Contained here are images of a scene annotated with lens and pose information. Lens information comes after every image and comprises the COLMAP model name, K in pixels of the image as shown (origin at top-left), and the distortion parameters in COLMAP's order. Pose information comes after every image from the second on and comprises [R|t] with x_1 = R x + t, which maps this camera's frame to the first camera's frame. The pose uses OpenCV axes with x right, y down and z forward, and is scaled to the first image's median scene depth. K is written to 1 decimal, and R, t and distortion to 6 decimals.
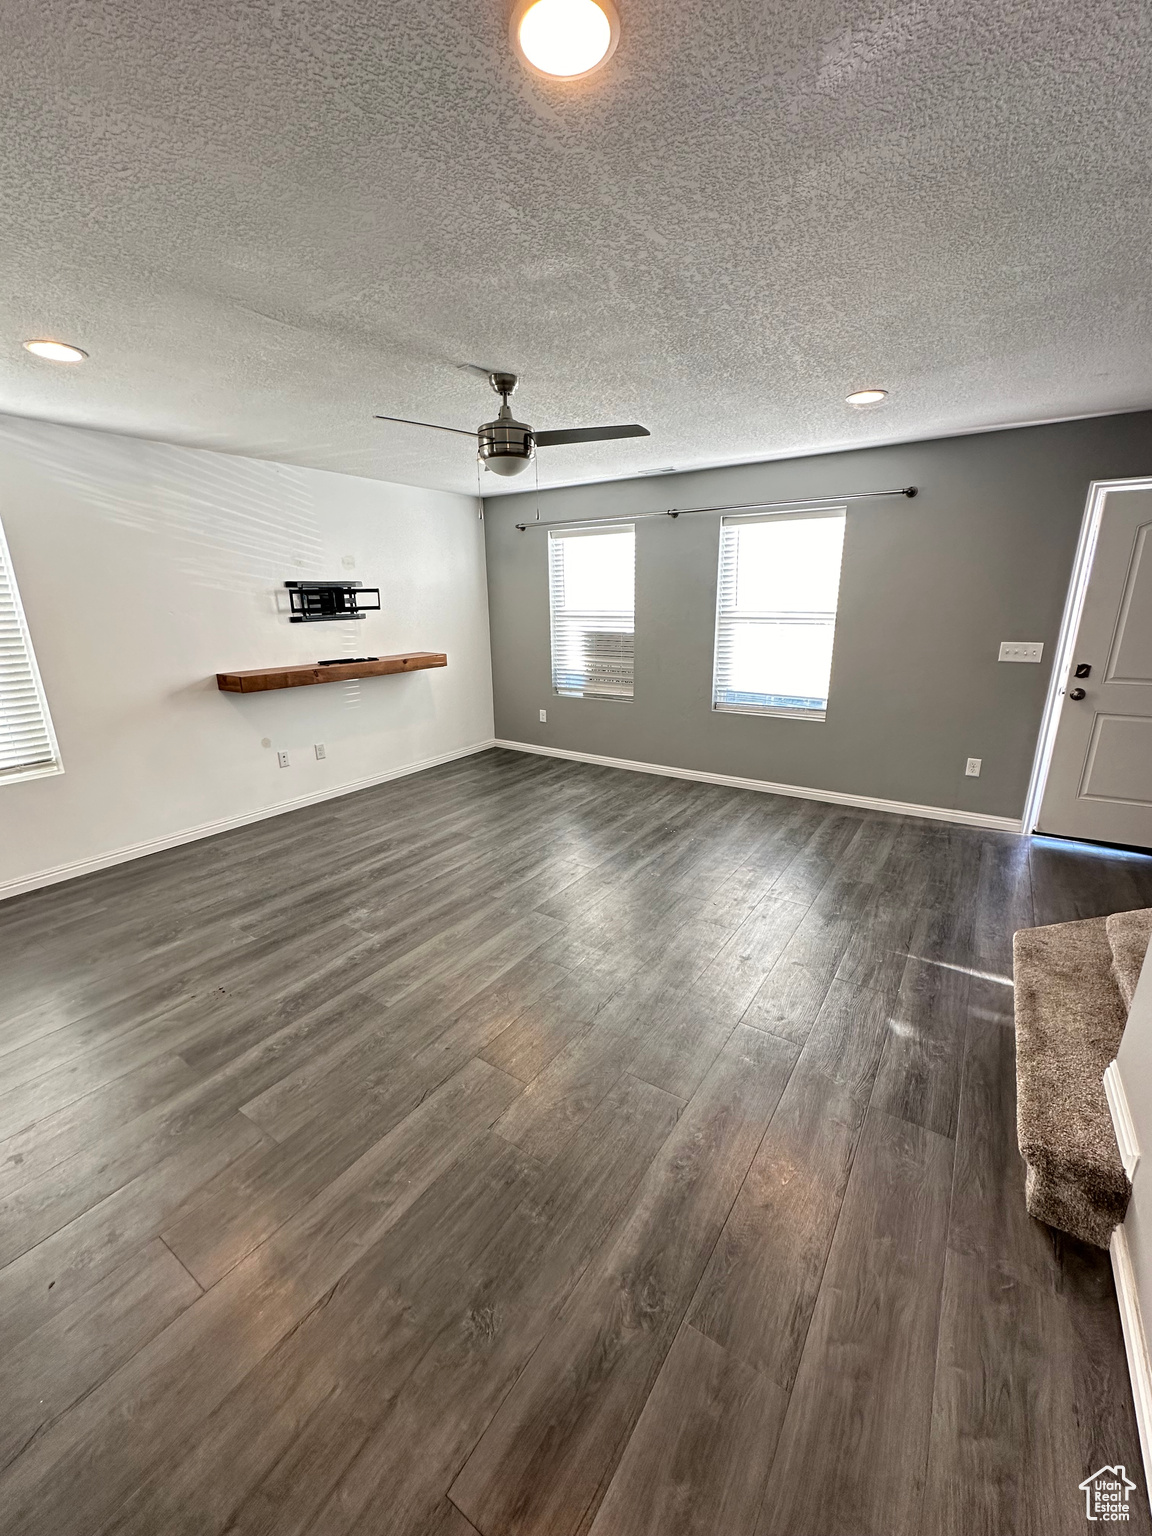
lens RADIAL K [[610.6, 0, 576.0], [0, 610.6, 768.0], [0, 0, 1]] dist [-0.002955, 0.000556]
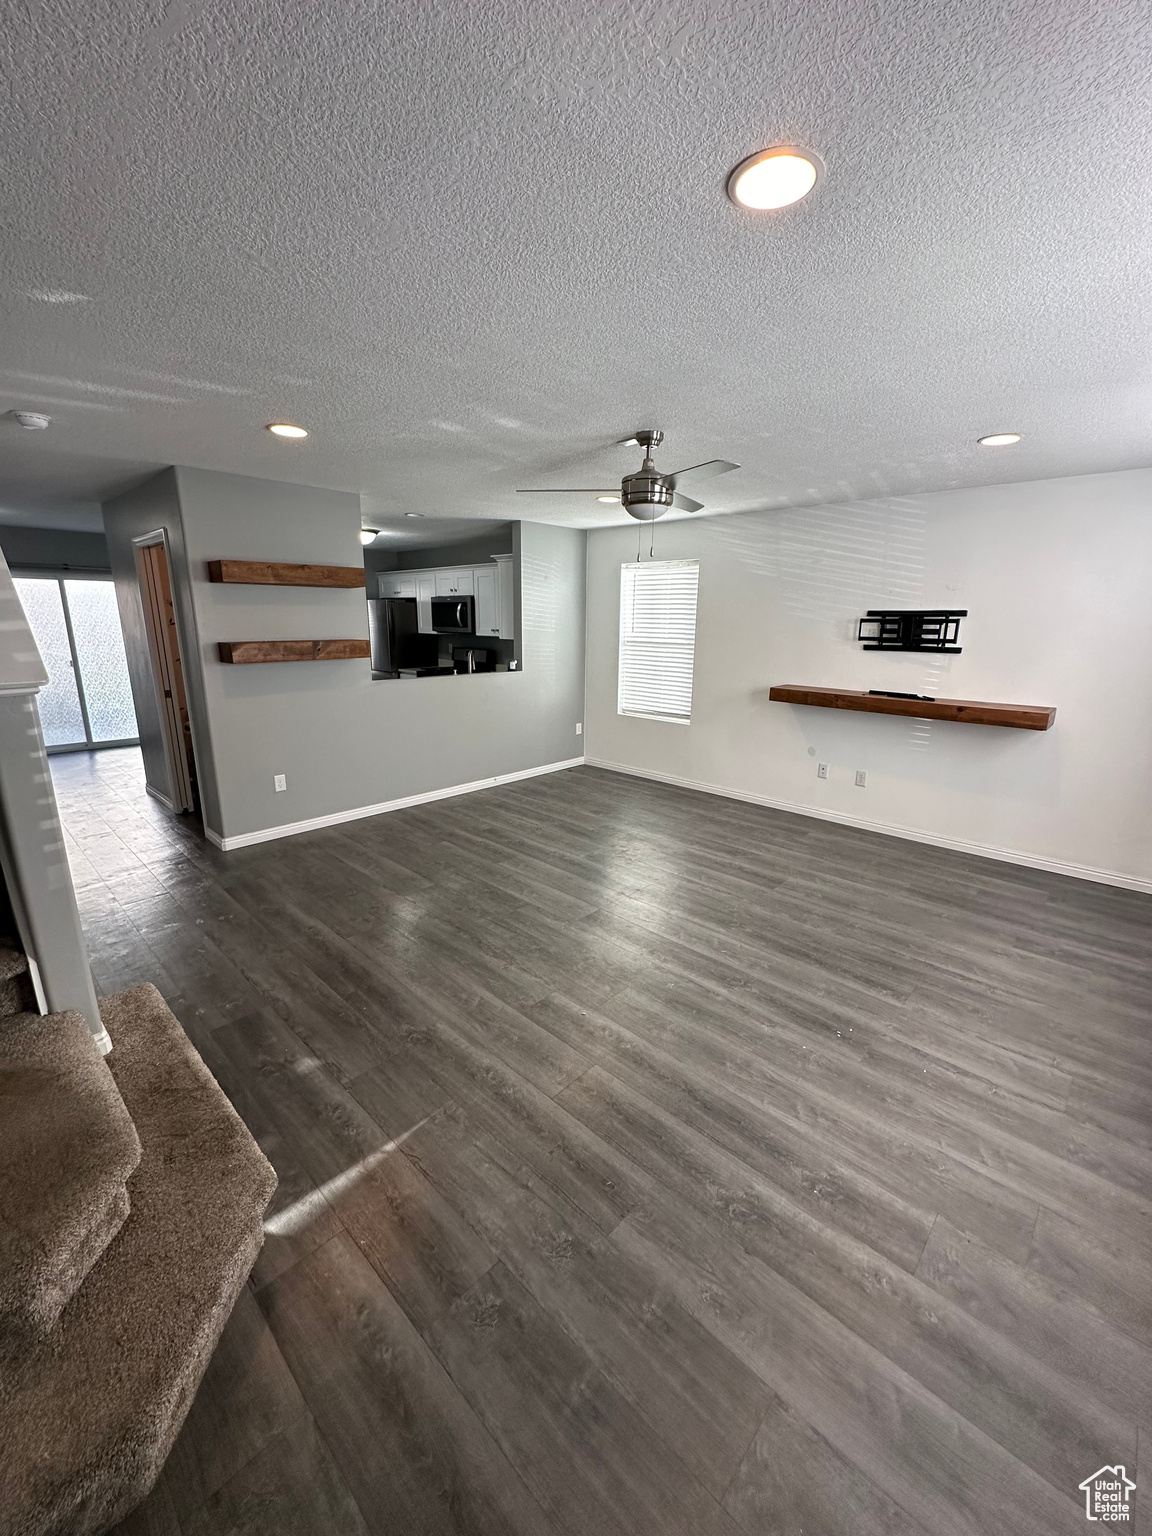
lens RADIAL K [[610.6, 0, 576.0], [0, 610.6, 768.0], [0, 0, 1]] dist [-0.002955, 0.000556]
pose [[-0.164681, 0.249500, -0.954269, 0.730298], [-0.276842, 0.916897, 0.287504, -0.241578], [0.946699, 0.311529, -0.081923, 0.760743]]
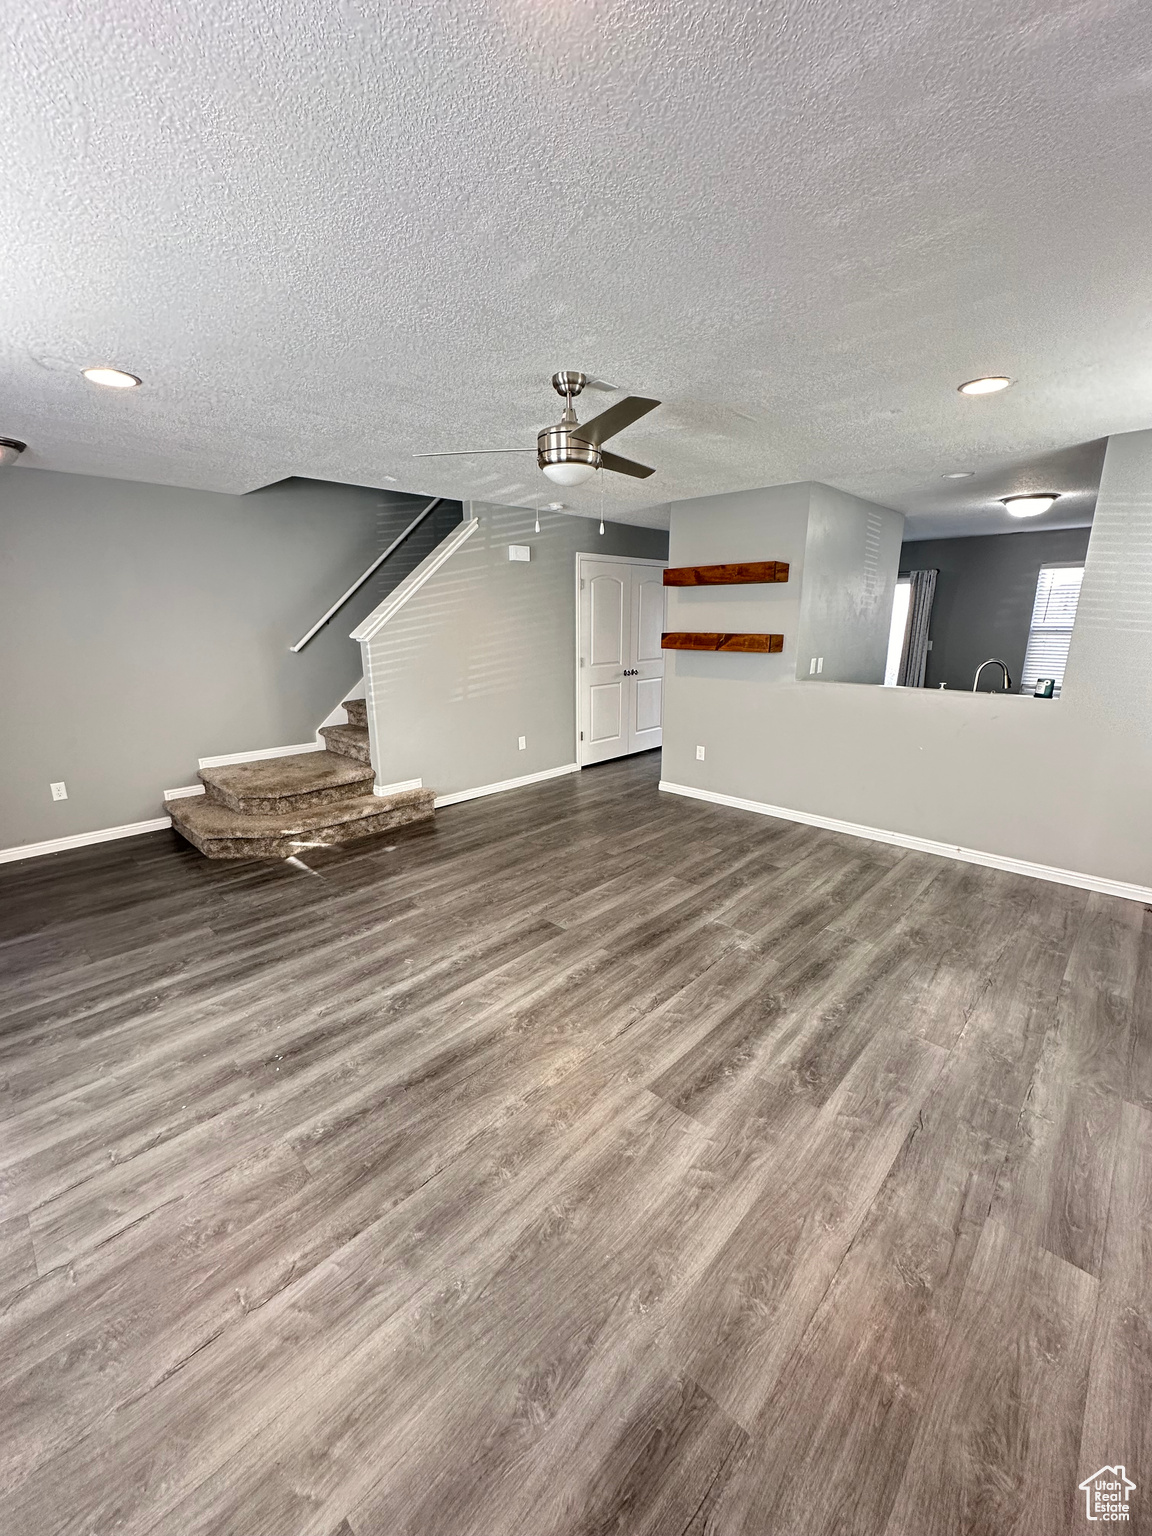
lens RADIAL K [[610.6, 0, 576.0], [0, 610.6, 768.0], [0, 0, 1]] dist [-0.002955, 0.000556]
pose [[-0.985259, -0.026116, 0.169064, -0.193271], [0.061443, 0.868309, 0.492203, -0.384016], [-0.159654, 0.495335, -0.853905, 1.349863]]
